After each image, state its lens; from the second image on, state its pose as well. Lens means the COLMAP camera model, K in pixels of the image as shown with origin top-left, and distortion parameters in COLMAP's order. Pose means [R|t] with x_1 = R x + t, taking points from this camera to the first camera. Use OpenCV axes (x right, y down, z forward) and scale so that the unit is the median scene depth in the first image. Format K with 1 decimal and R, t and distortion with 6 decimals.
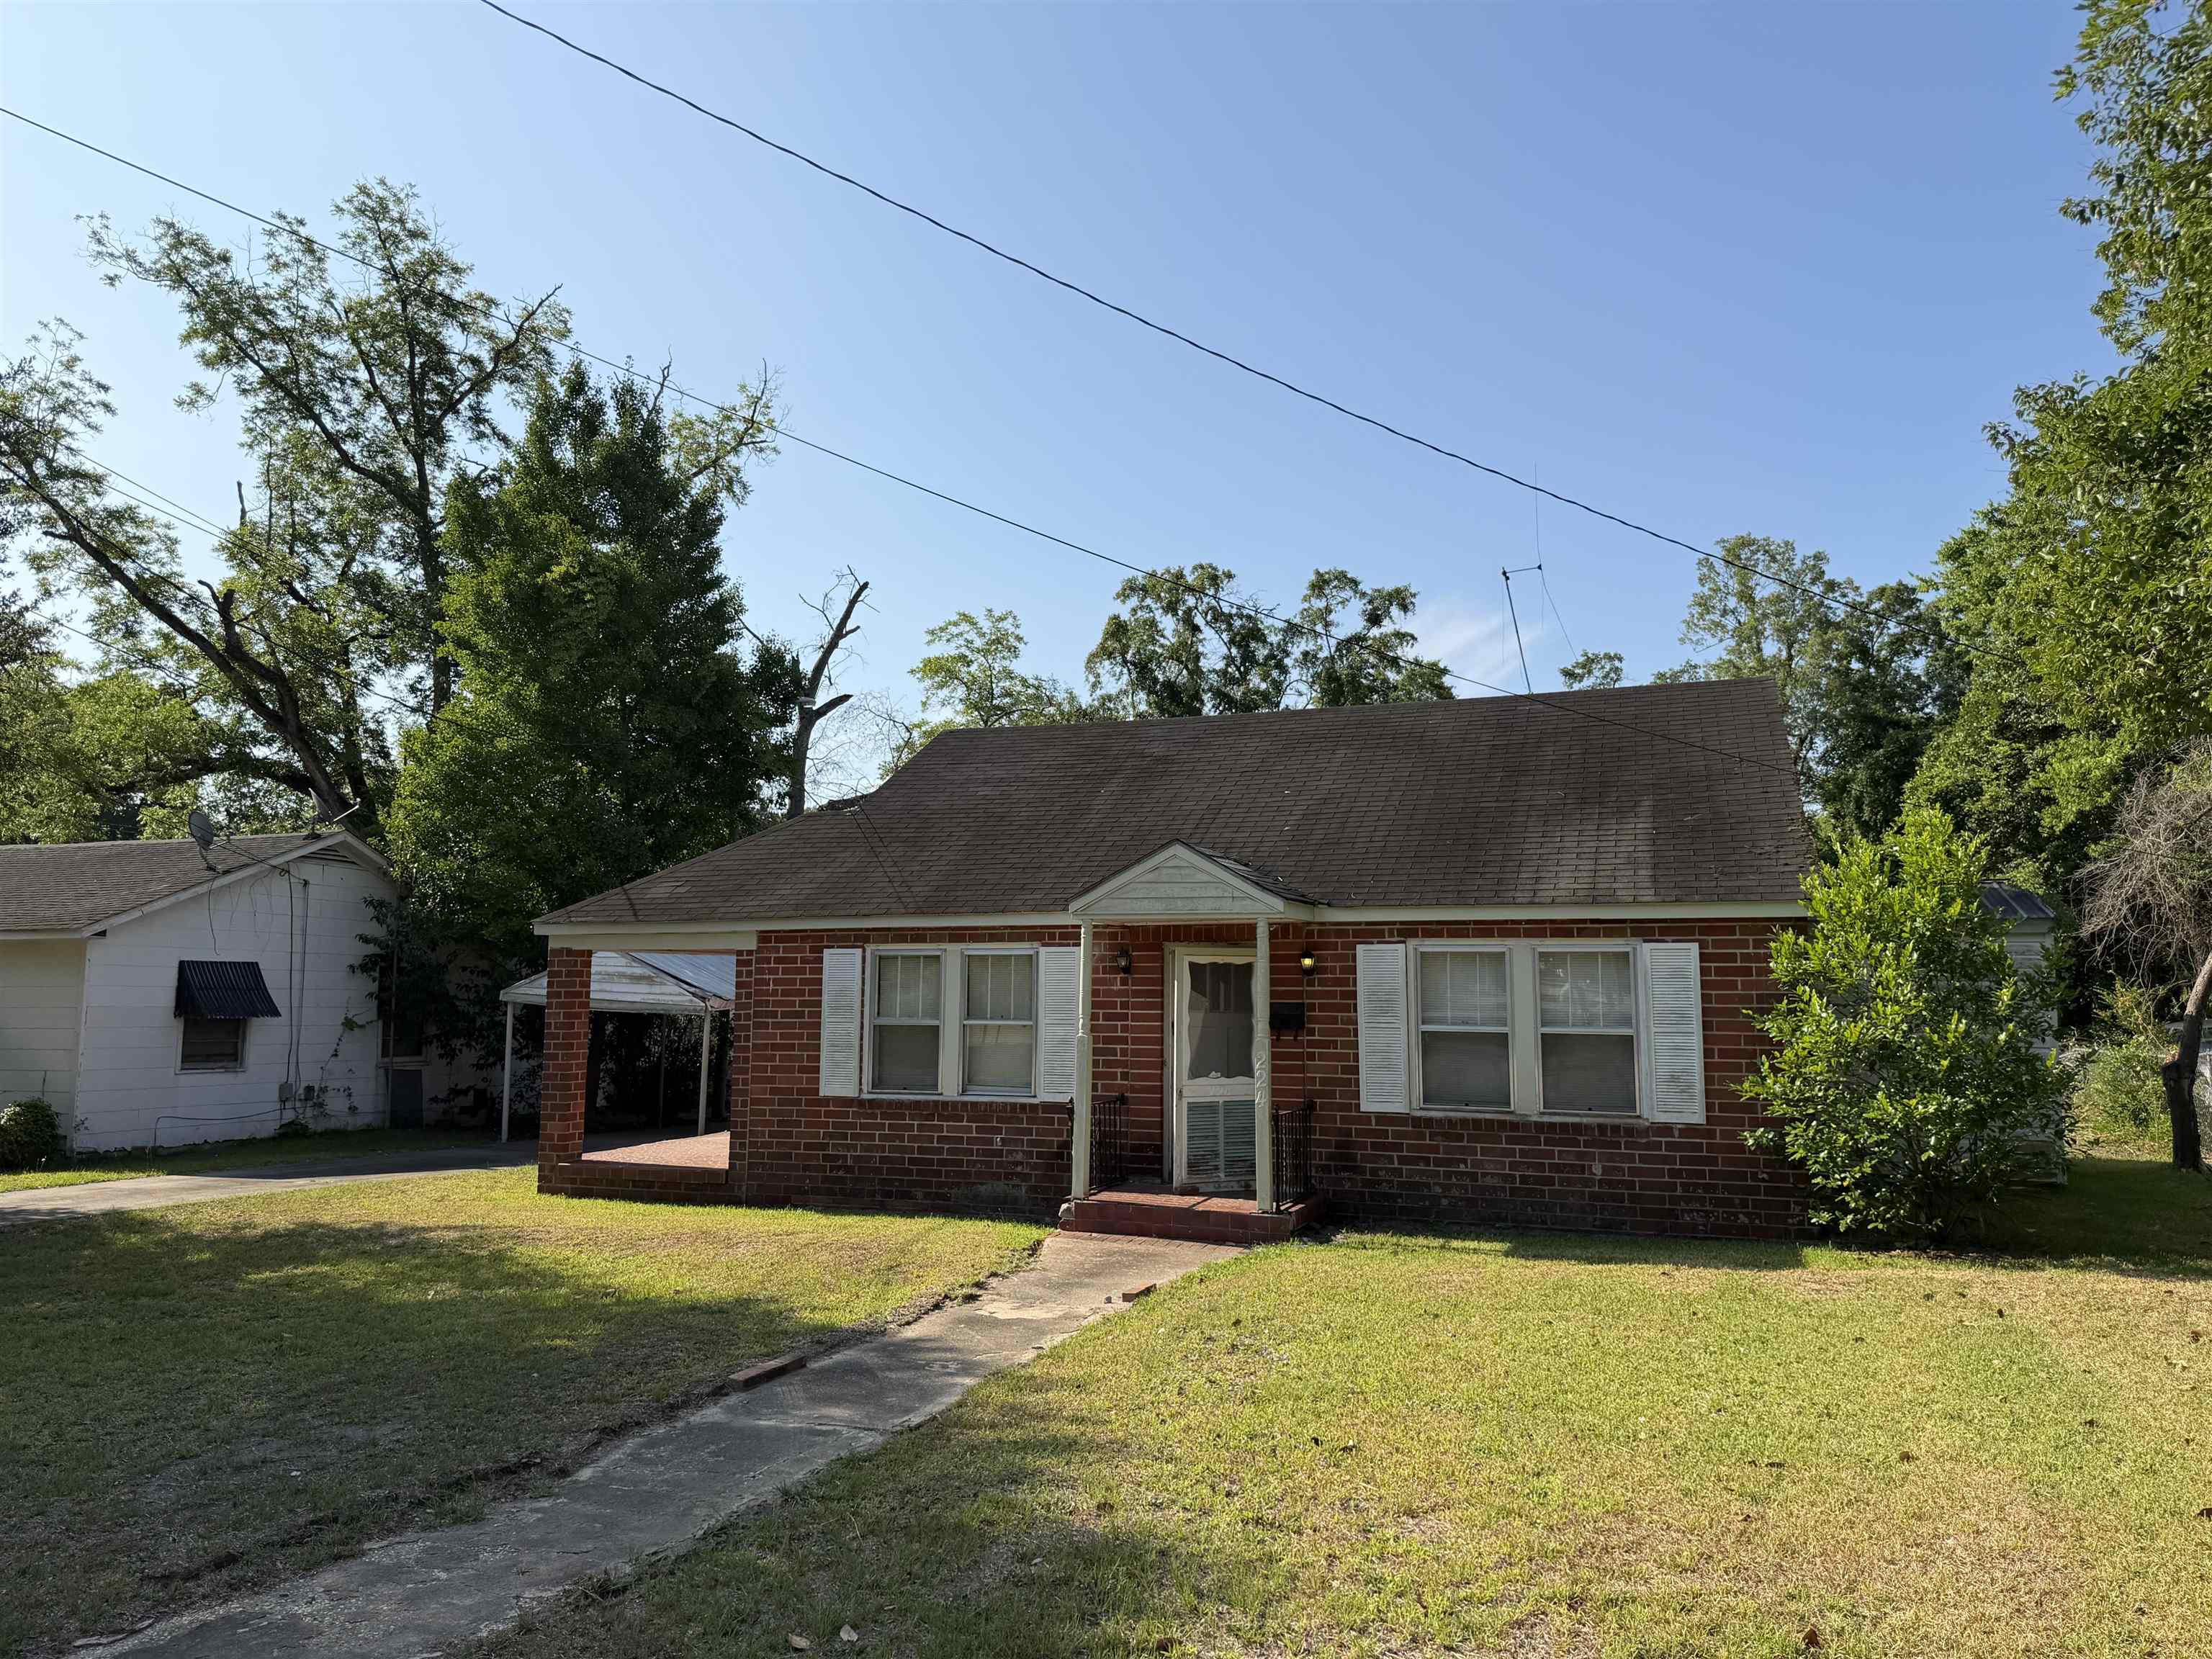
lens RADIAL K [[1537.1, 0, 1105.7], [0, 1537.1, 831.9], [0, 0, 1]] dist [0.094993, 0.000410]
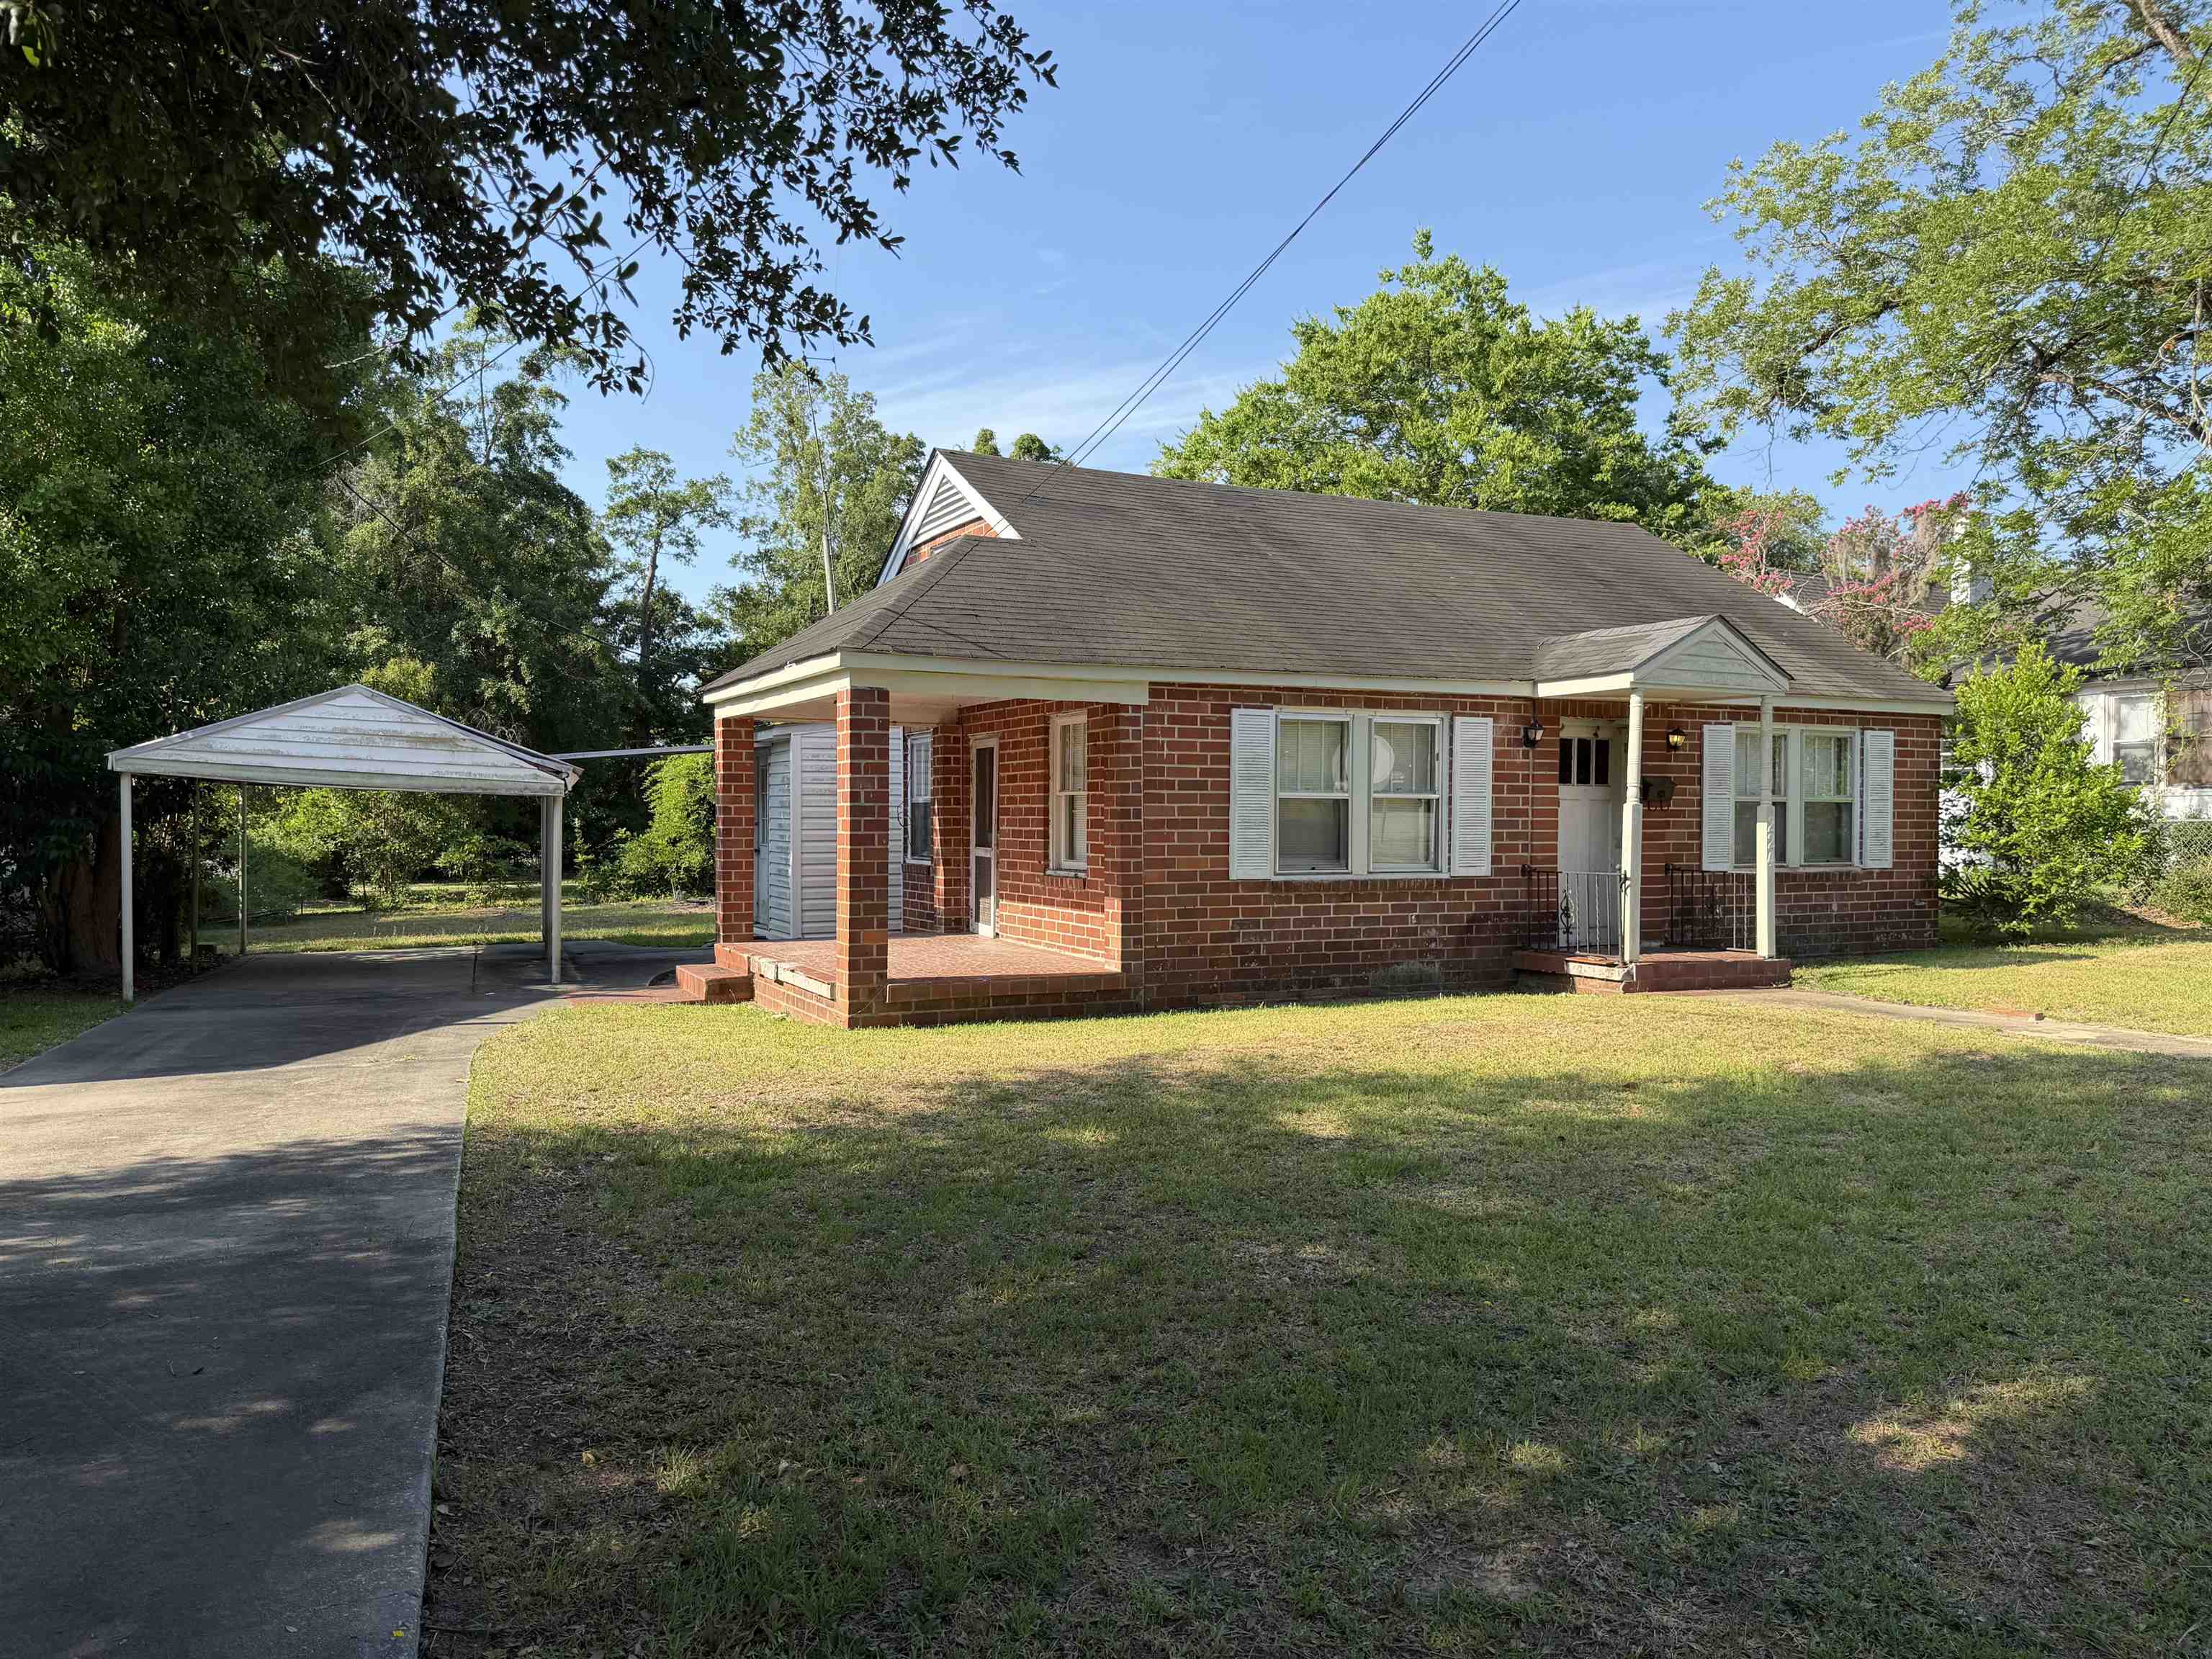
lens RADIAL K [[1877.6, 0, 1108.9], [0, 1877.6, 824.2], [0, 0, 1]] dist [-0.003236, -0.001183]
pose [[0.656218, -0.016716, 0.754386, -1.013684], [-0.095779, 0.989823, 0.105248, 0.037489], [-0.748468, -0.141320, 0.647938, 0.382425]]
